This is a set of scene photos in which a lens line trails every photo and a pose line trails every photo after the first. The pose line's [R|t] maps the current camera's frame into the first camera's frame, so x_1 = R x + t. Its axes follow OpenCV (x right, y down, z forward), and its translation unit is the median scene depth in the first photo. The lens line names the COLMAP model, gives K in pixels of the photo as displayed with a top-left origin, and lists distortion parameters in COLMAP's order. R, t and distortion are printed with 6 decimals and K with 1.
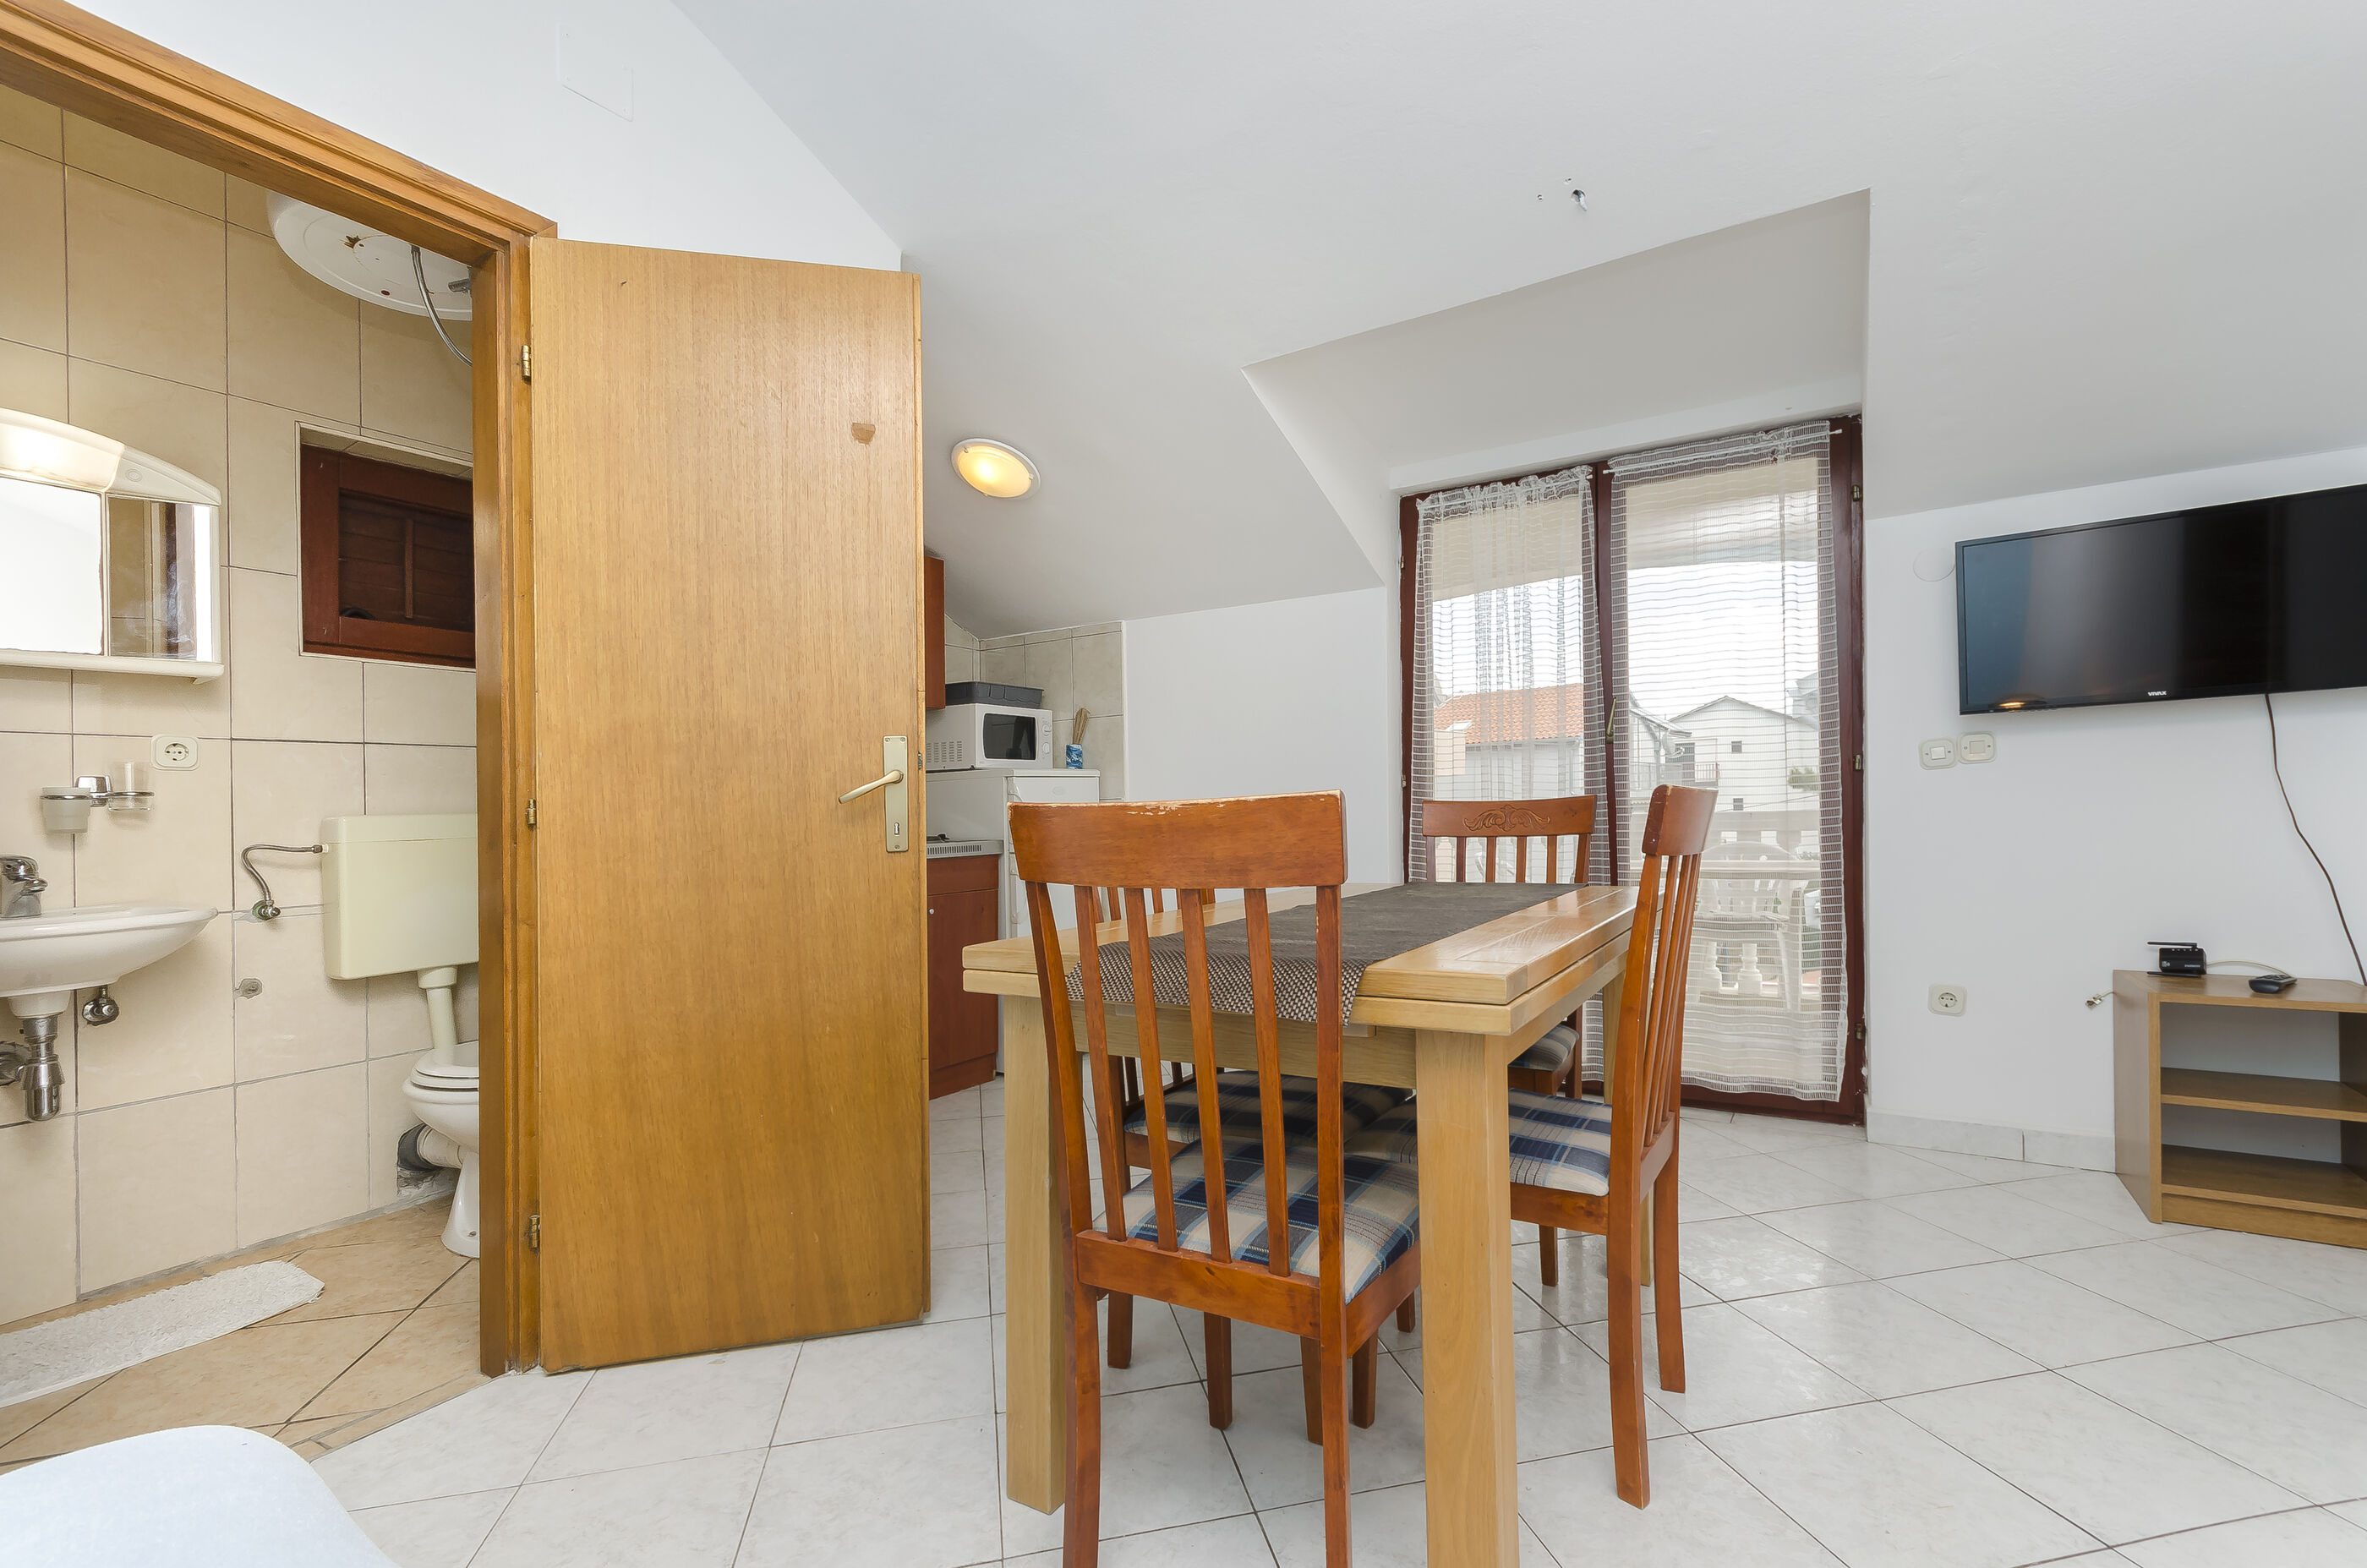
lens RADIAL K [[1051.0, 0, 1228.9], [0, 1051.0, 795.9], [0, 0, 1]] dist [0.014913, -0.000250]
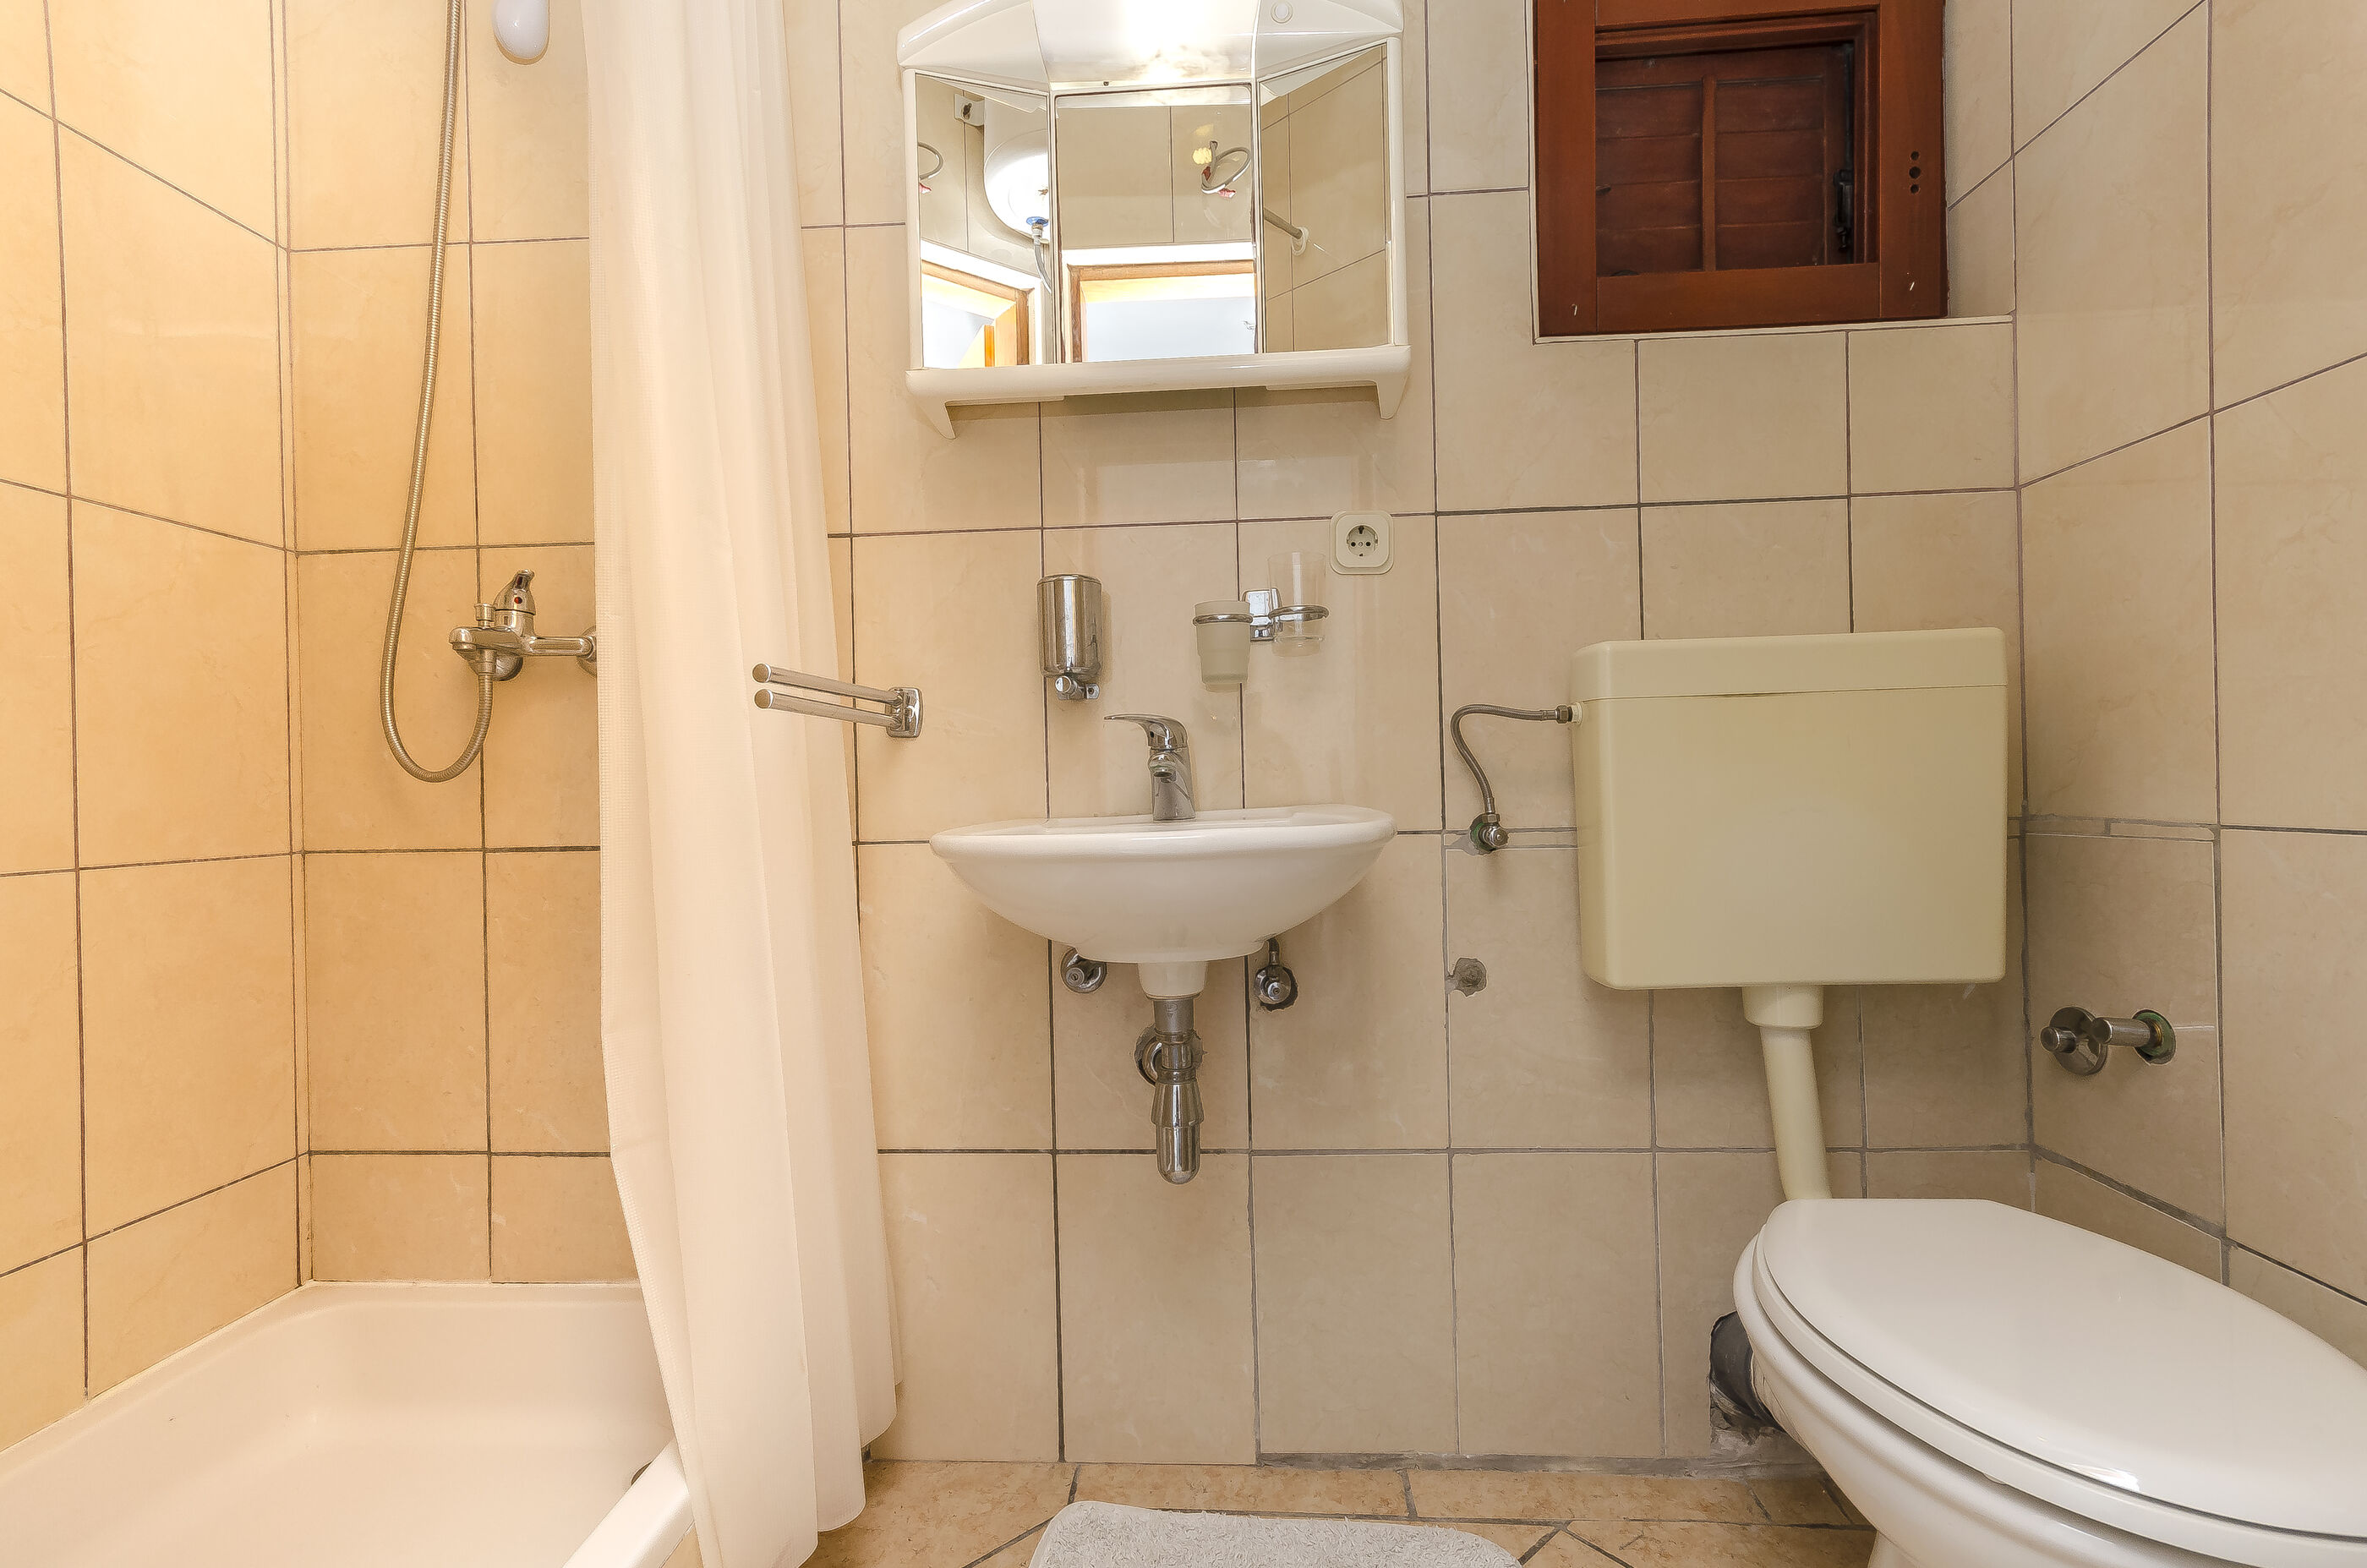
lens RADIAL K [[1016.6, 0, 1183.5], [0, 1016.6, 784.0], [0, 0, 1]] dist [0.001166, 0.000157]
pose [[0.465328, 0.013947, -0.885029, -0.521645], [0.021328, 0.999409, 0.026963, 0.065411], [0.884882, -0.031423, 0.464755, 0.623106]]
